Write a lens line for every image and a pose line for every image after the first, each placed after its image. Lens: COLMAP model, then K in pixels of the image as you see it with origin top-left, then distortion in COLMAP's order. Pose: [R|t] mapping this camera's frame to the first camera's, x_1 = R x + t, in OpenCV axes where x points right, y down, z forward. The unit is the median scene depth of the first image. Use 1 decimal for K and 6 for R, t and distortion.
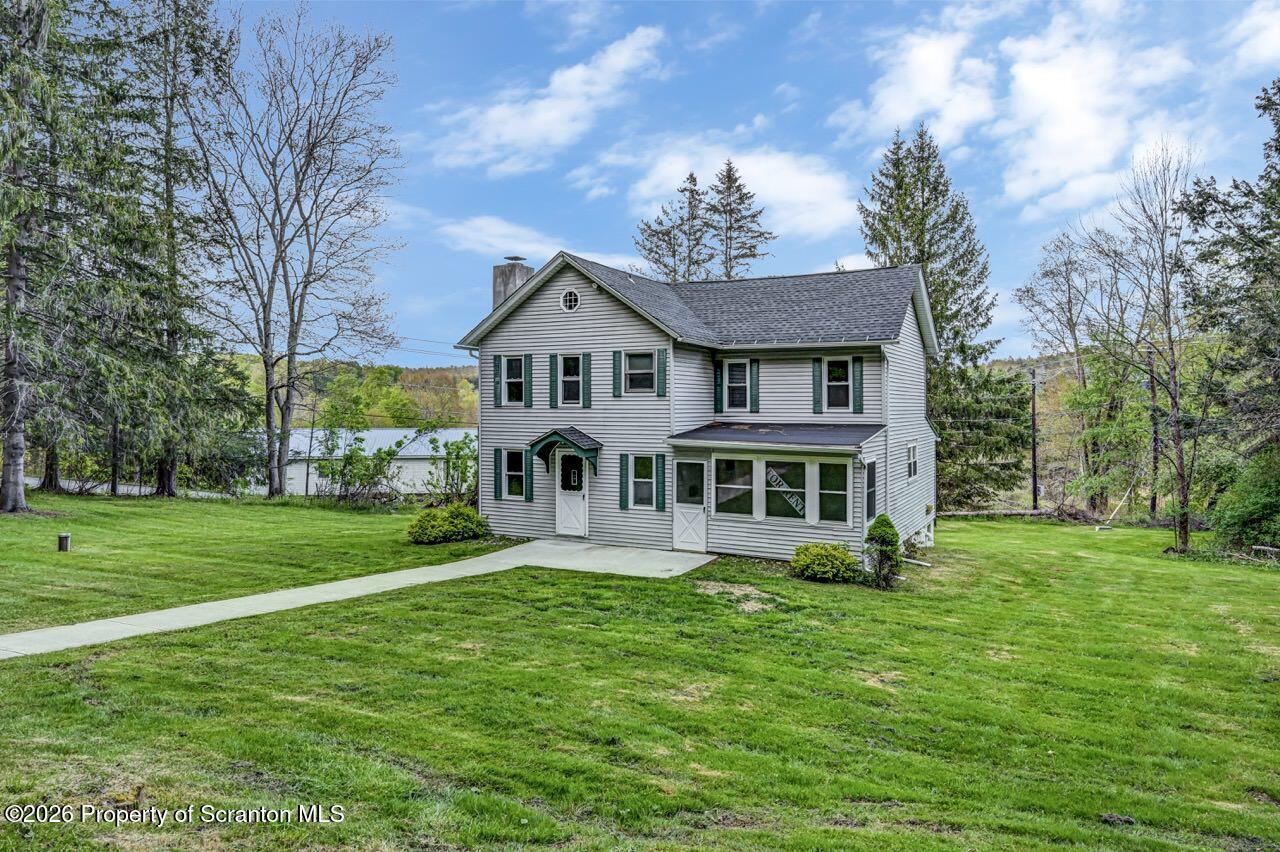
lens RADIAL K [[809.5, 0, 640.0], [0, 809.5, 426.0], [0, 0, 1]] dist [-0.000333, -0.000025]
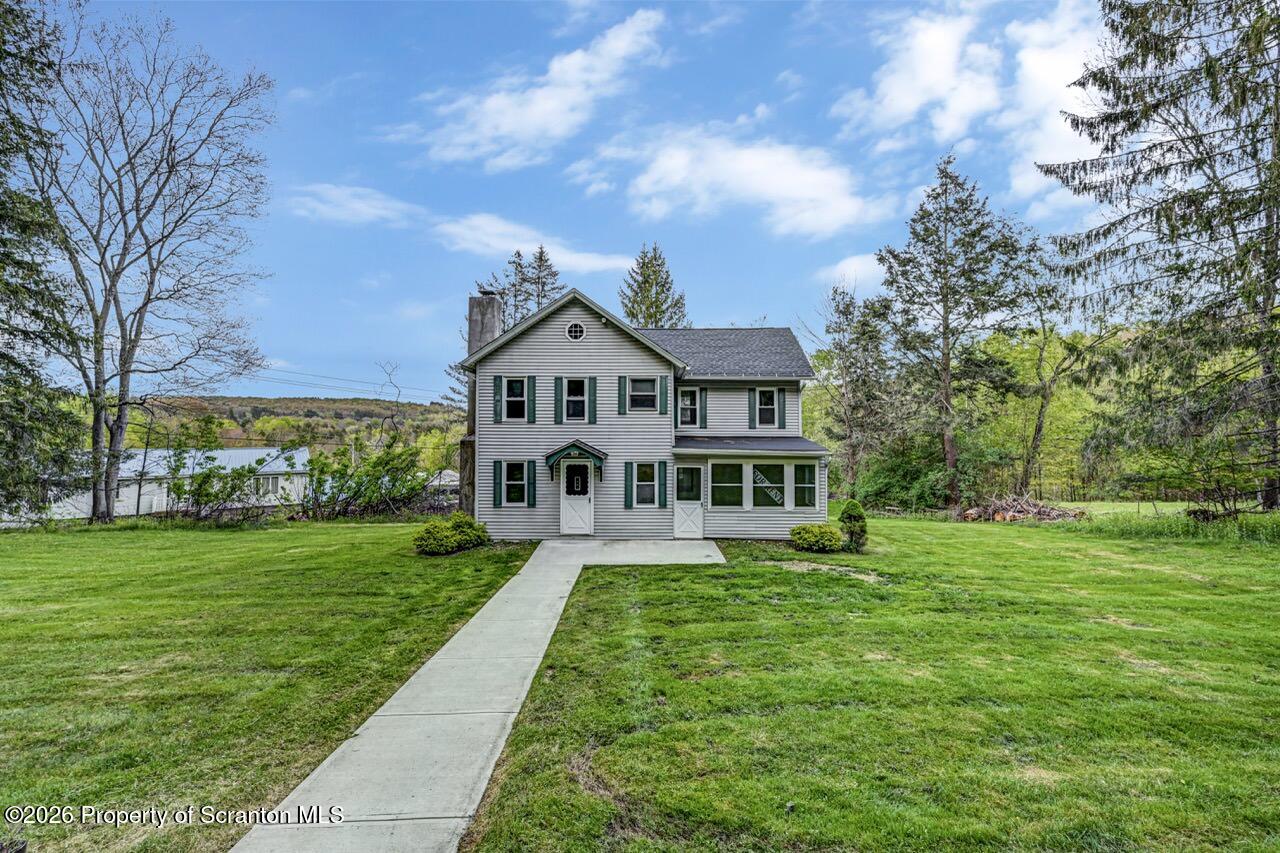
lens RADIAL K [[551.7, 0, 640.0], [0, 551.7, 426.5], [0, 0, 1]] dist [-0.001703, -0.000100]
pose [[0.885916, 0.004237, 0.463826, -0.373958], [0.010941, 0.999489, -0.030027, 0.006464], [-0.463716, 0.031676, 0.885417, 0.261027]]
